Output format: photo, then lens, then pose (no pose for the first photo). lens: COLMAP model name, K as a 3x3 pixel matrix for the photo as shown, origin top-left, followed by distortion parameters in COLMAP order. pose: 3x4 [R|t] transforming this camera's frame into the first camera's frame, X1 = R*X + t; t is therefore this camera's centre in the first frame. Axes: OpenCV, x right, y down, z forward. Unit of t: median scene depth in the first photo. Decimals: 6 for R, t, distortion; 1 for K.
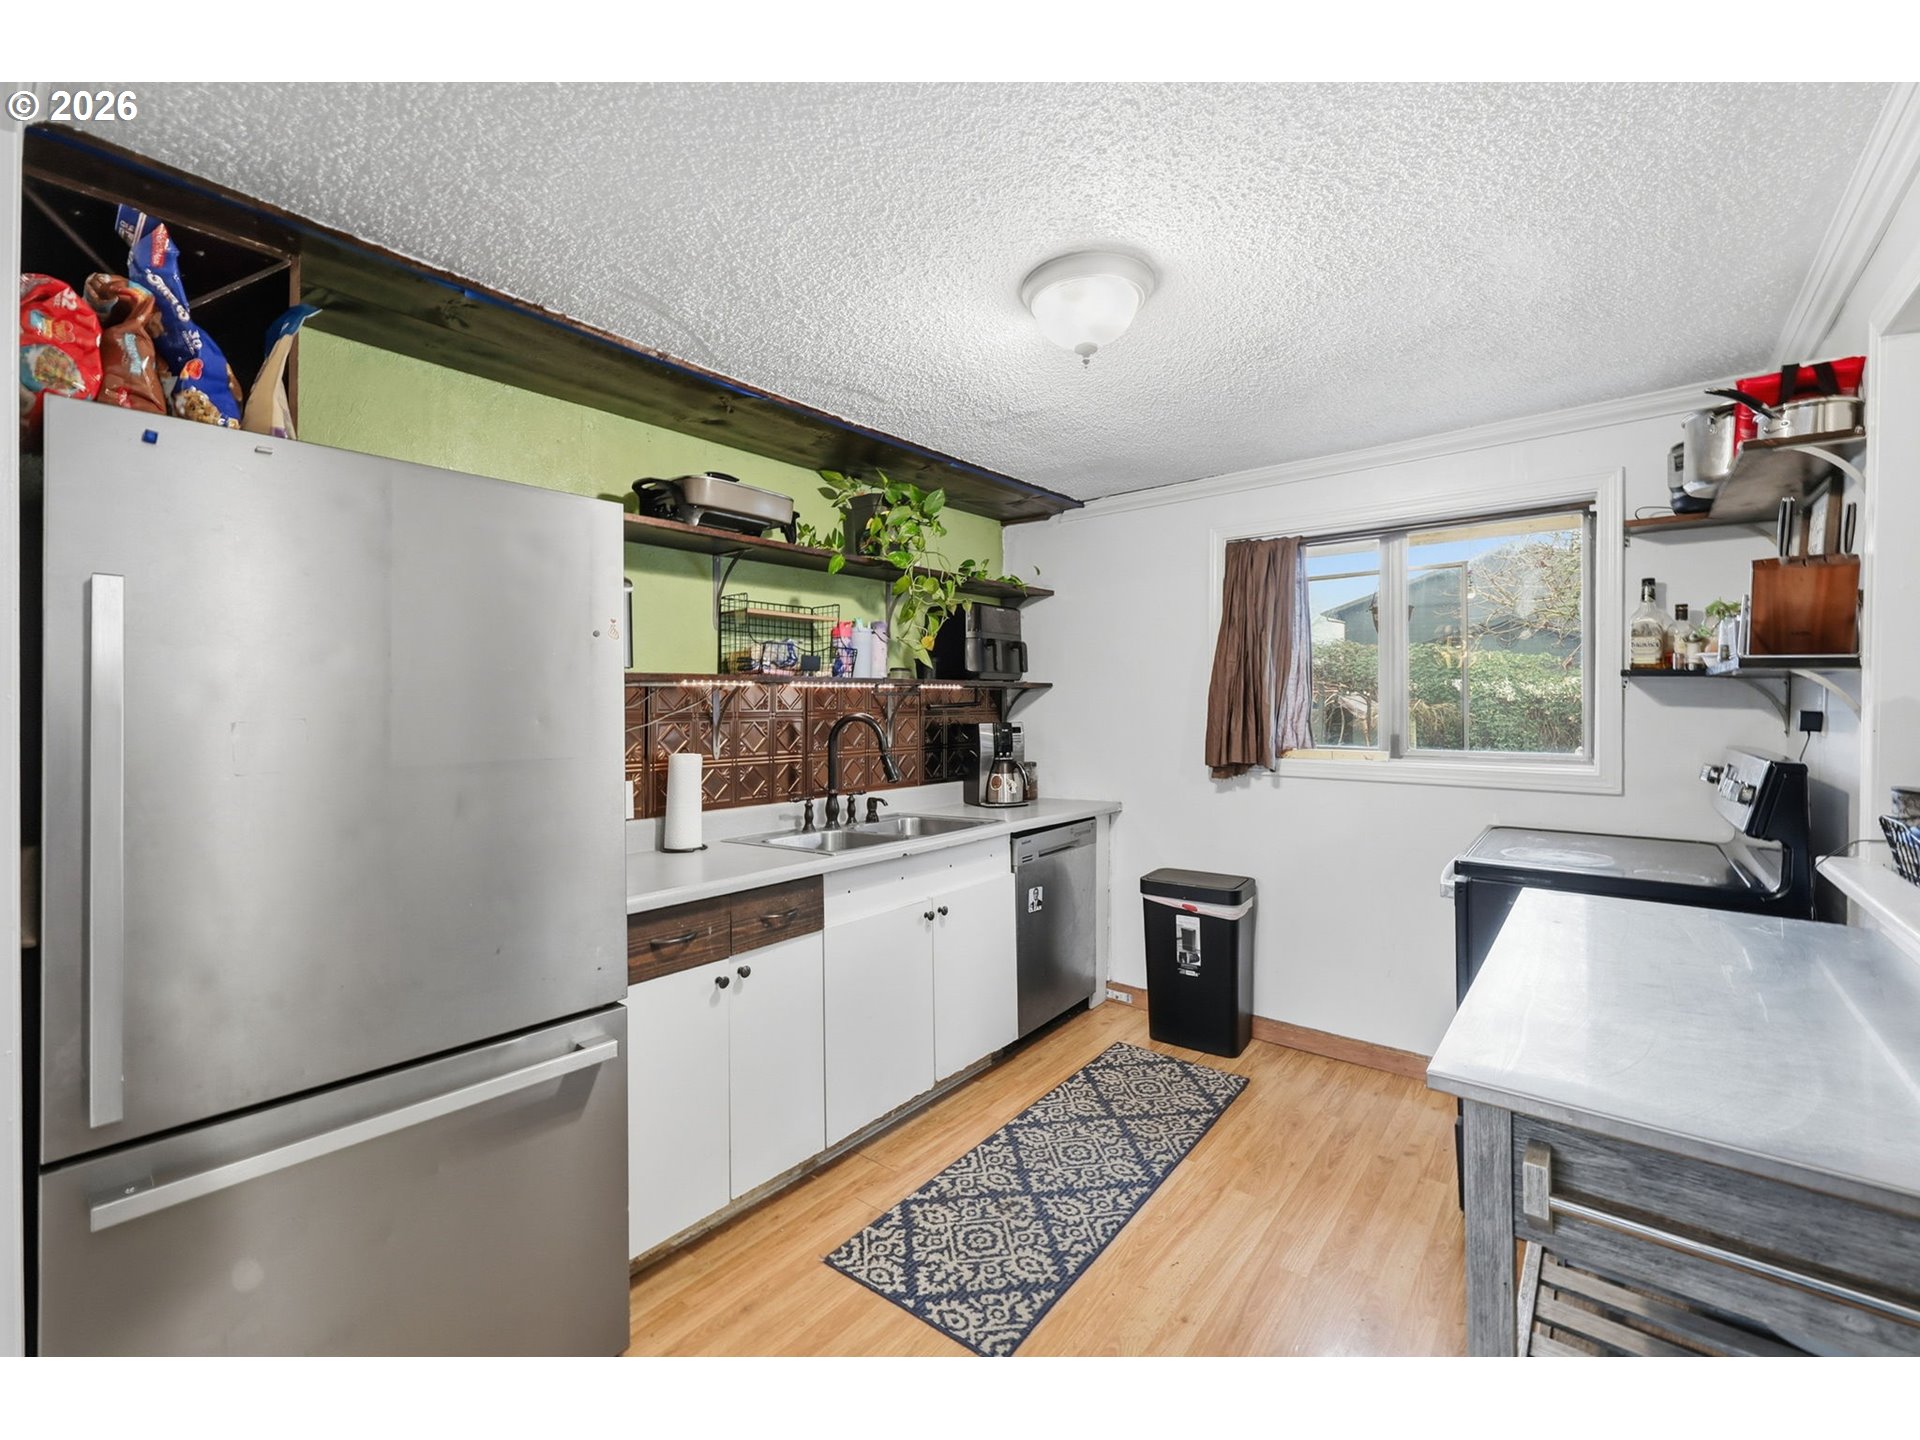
lens RADIAL K [[806.5, 0, 968.6], [0, 806.5, 701.2], [0, 0, 1]] dist [-0.000024, -0.000707]
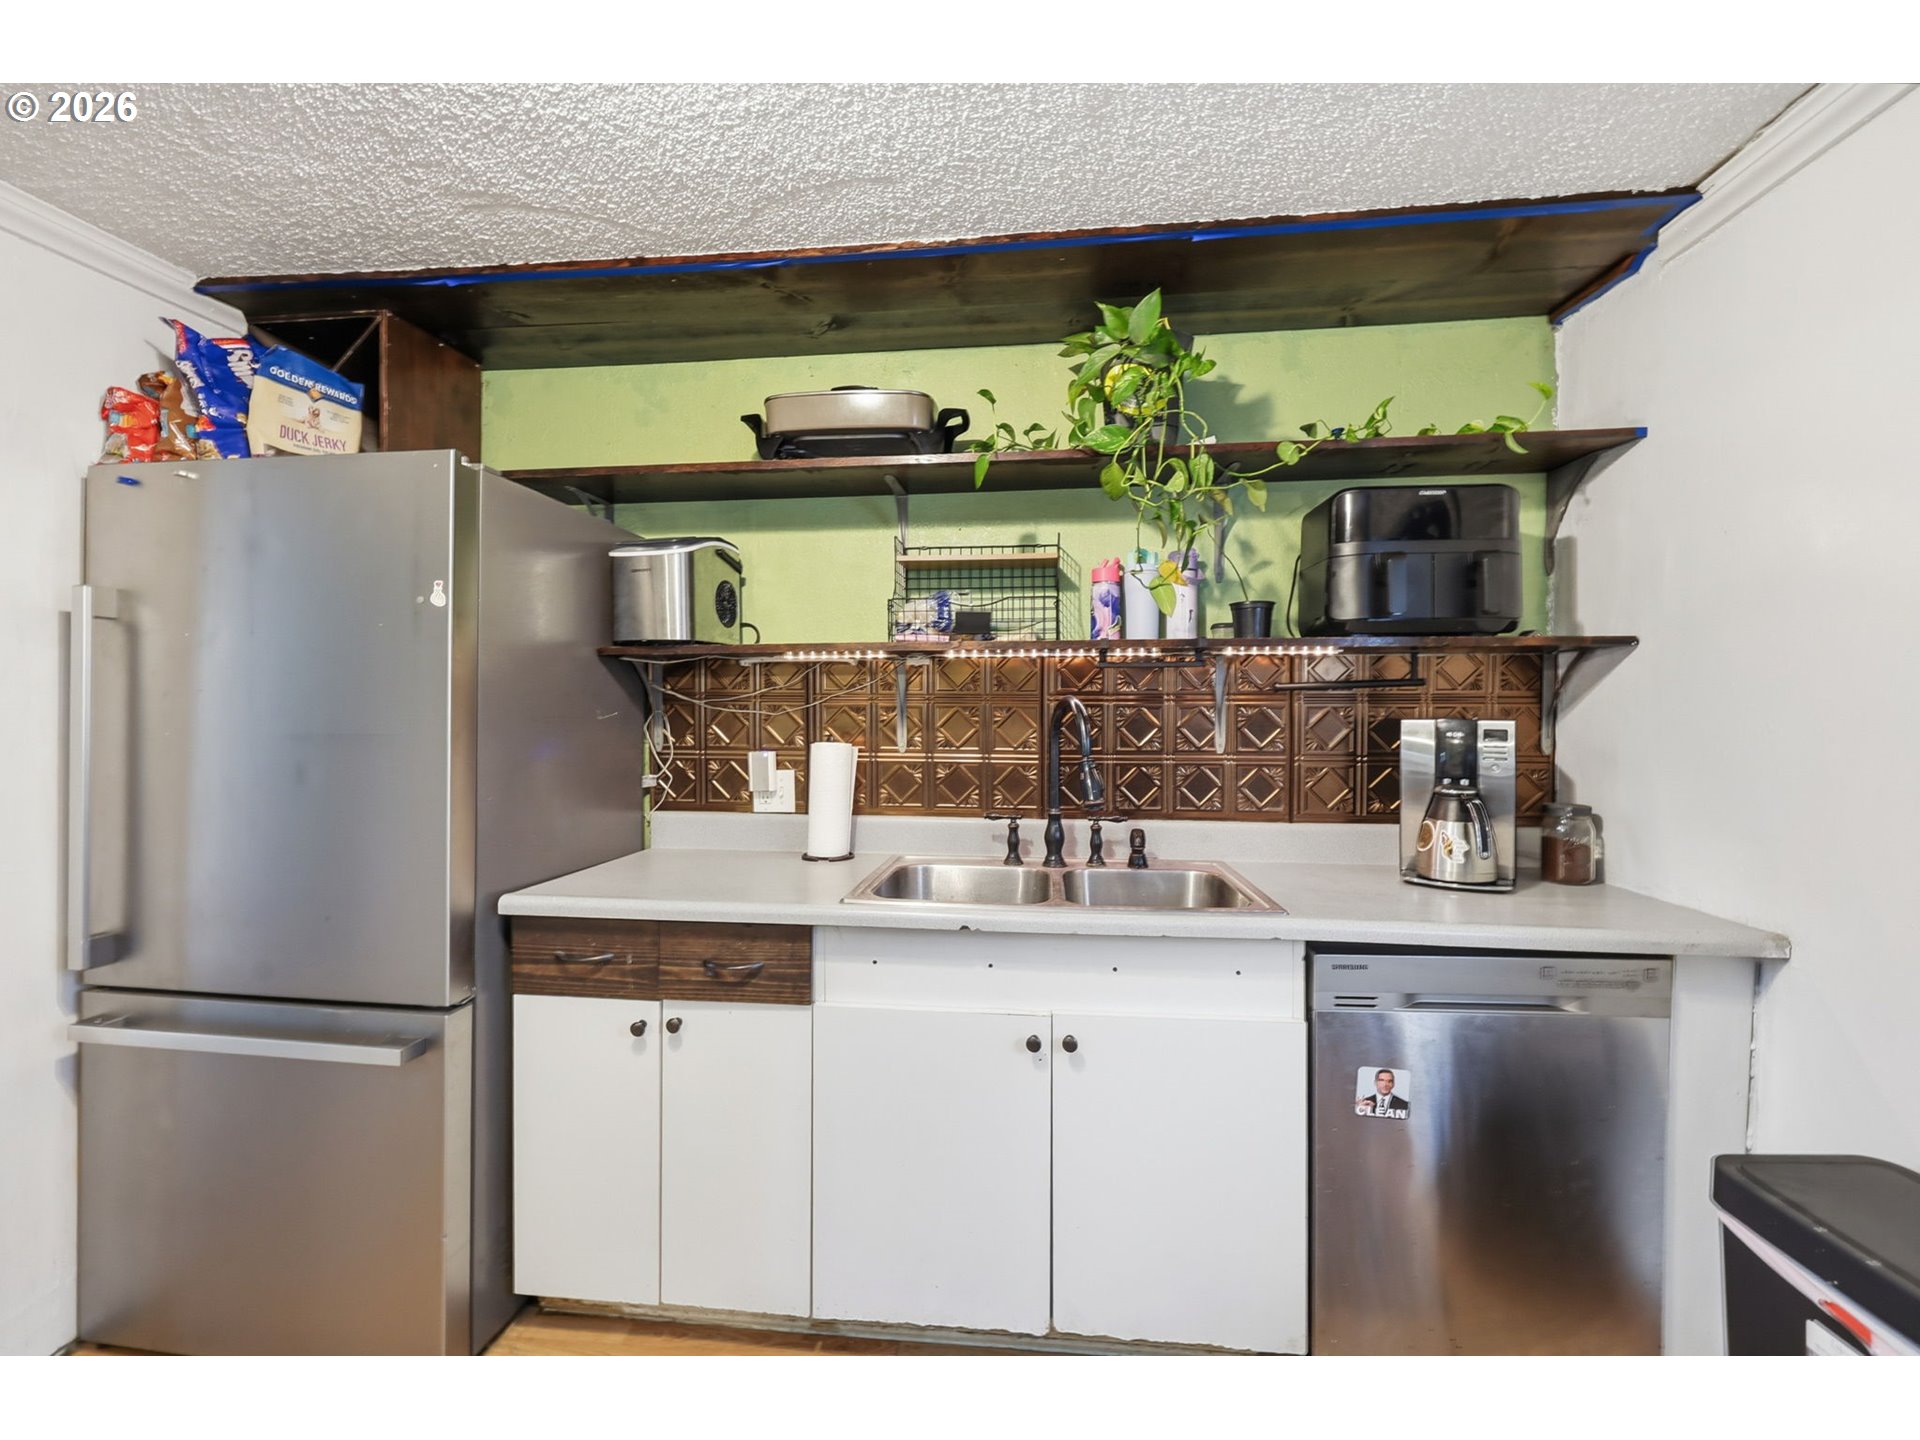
lens RADIAL K [[806.5, 0, 966.0], [0, 806.5, 717.4], [0, 0, 1]] dist [-0.000024, -0.000707]
pose [[0.542884, 0.023836, -0.839470, 0.416458], [0.000559, 0.999587, 0.028743, 0.015280], [0.839808, -0.016073, 0.542646, 0.662668]]
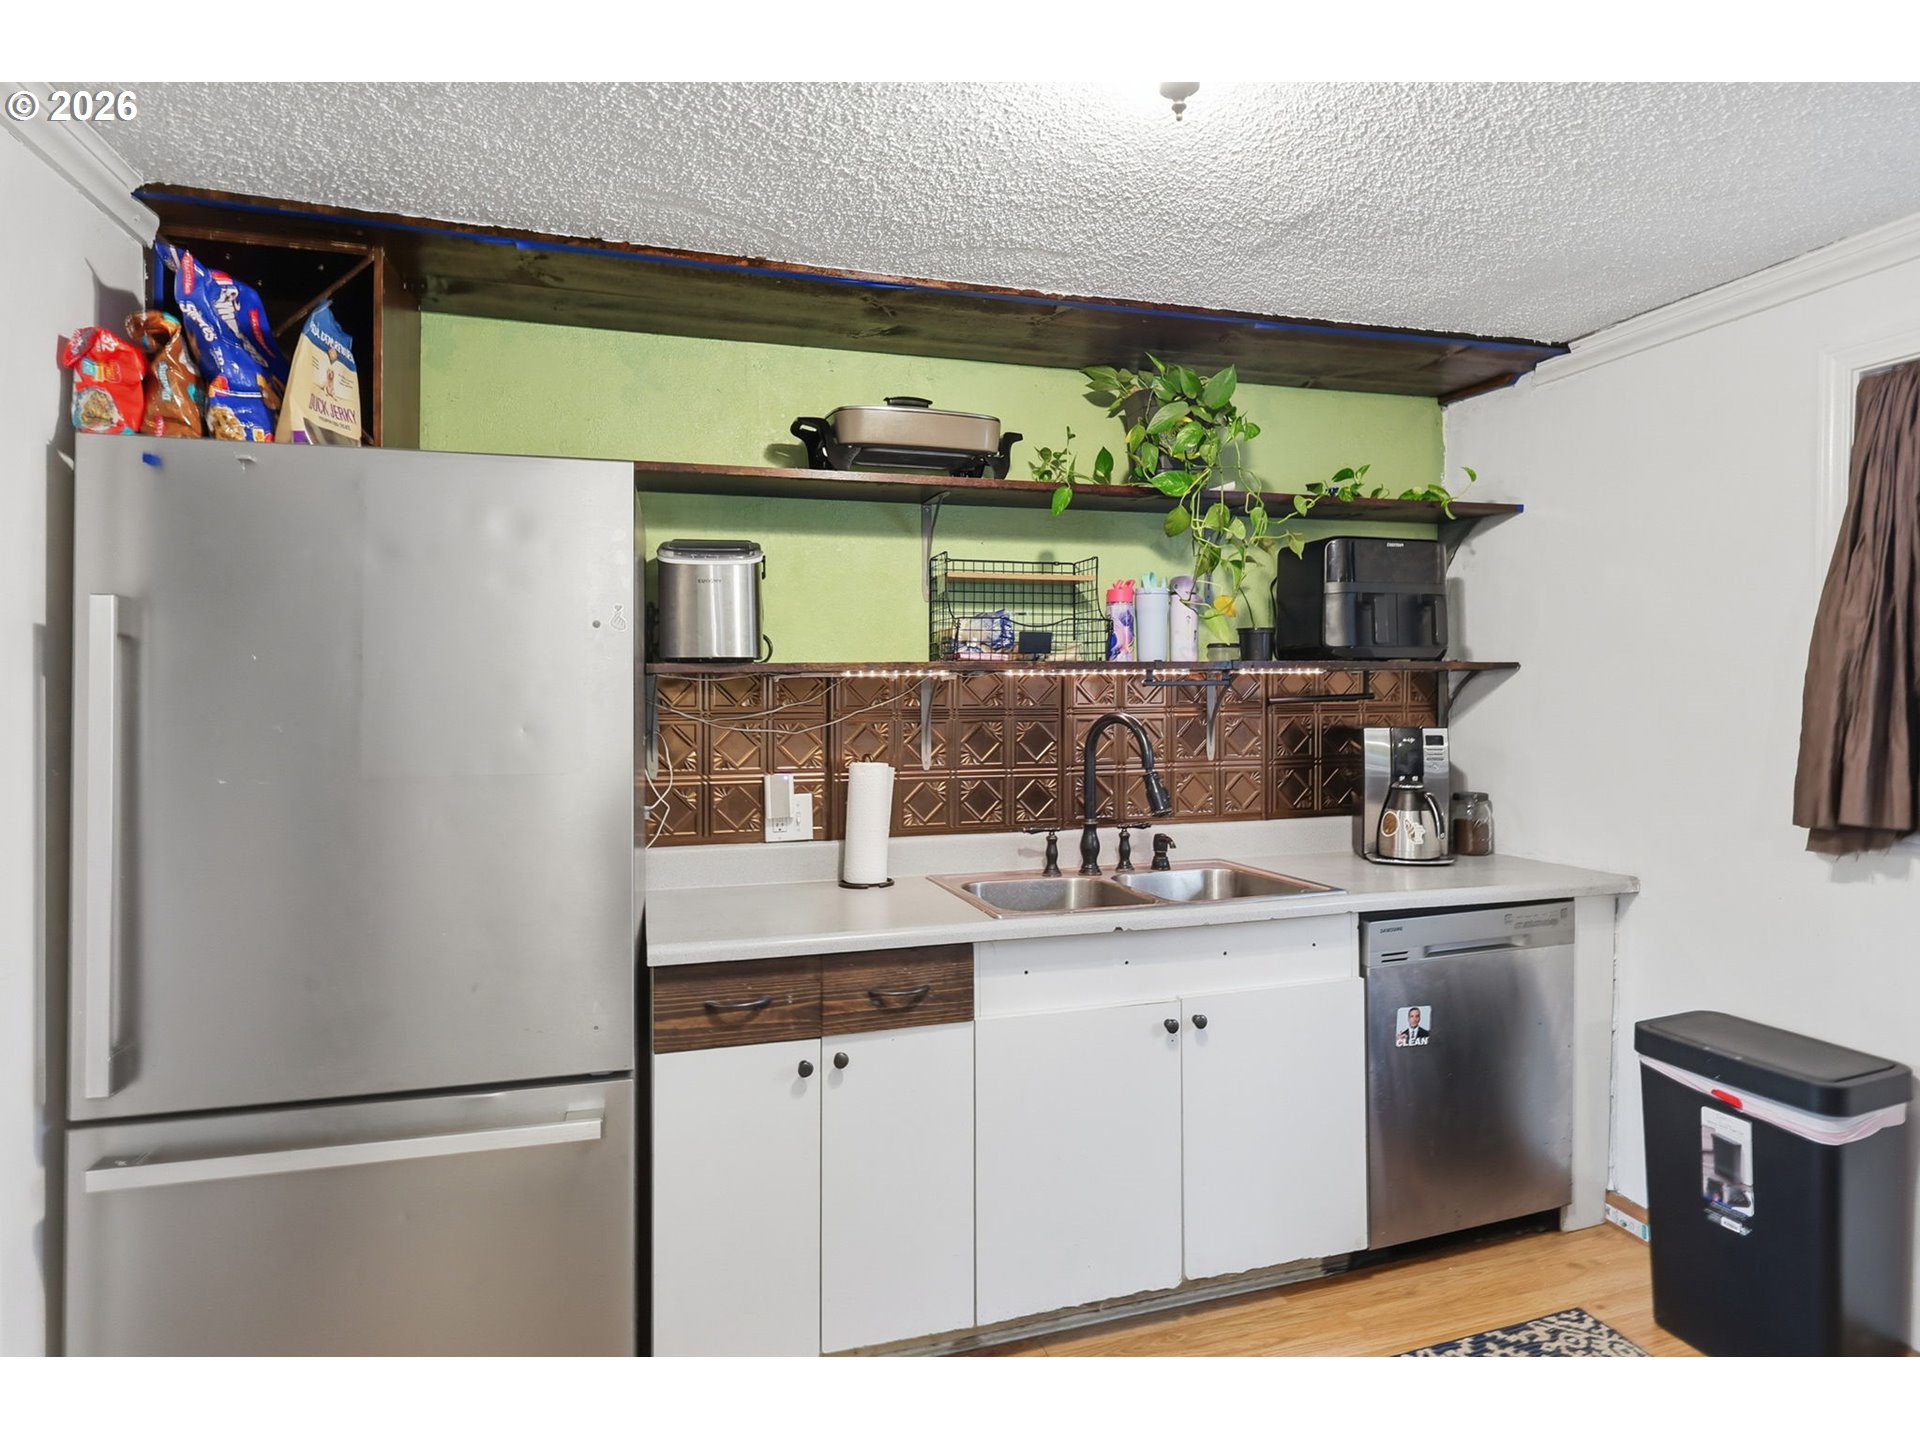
lens RADIAL K [[1041.1, 0, 963.3], [0, 1041.1, 690.7], [0, 0, 1]] dist [-0.004344, 0.003333]
pose [[0.827386, 0.007536, -0.561583, 0.291555], [0.001350, 0.999880, 0.015407, -0.020119], [0.561632, -0.013506, 0.827277, 0.213687]]
